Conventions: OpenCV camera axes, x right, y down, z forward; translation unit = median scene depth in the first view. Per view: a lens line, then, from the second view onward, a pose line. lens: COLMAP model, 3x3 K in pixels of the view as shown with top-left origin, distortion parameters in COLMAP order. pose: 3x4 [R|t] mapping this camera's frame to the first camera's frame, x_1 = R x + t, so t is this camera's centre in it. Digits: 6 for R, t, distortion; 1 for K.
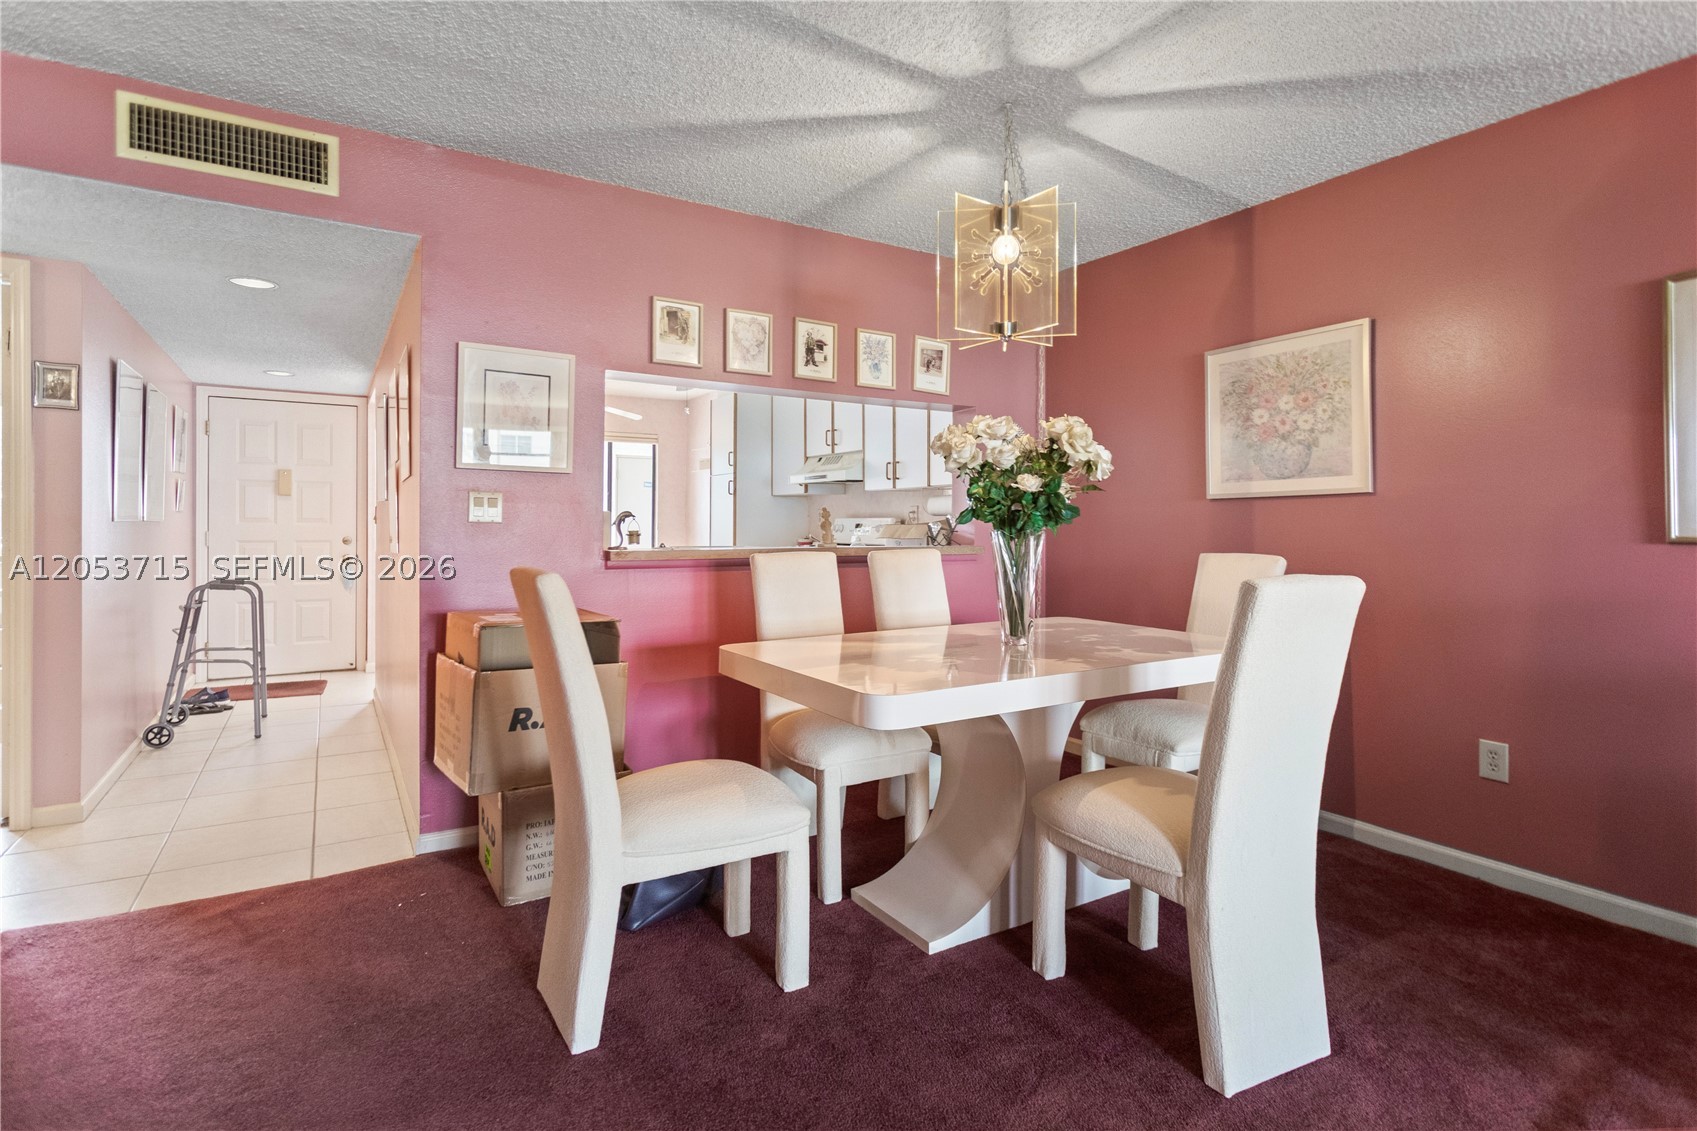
lens RADIAL K [[831.2, 0, 841.4], [0, 831.2, 523.8], [0, 0, 1]] dist [0.008736, 0.000058]
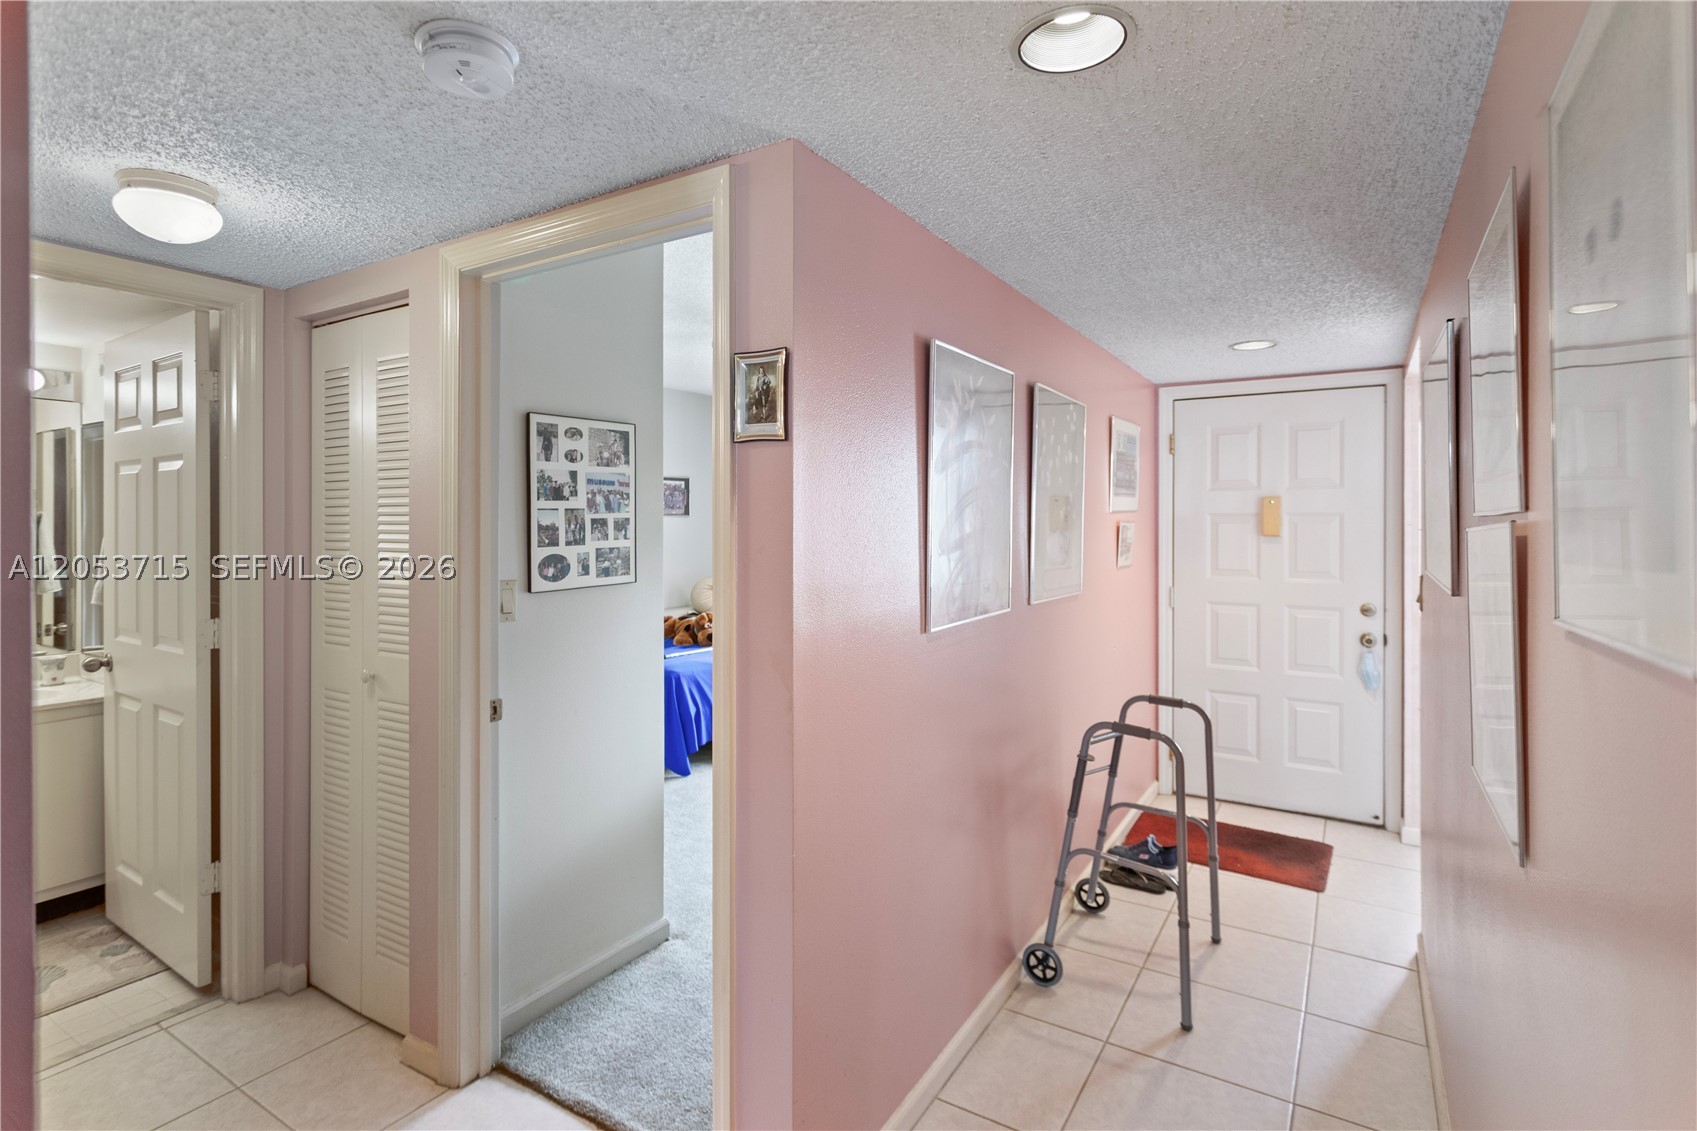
lens RADIAL K [[820.5, 0, 843.2], [0, 820.5, 523.6], [0, 0, 1]] dist [0.002093, 0.000147]
pose [[0.439180, -0.001892, -0.898397, -0.259367], [0.002144, 0.999997, -0.001057, -0.048456], [0.898397, -0.001462, 0.439182, 0.457250]]
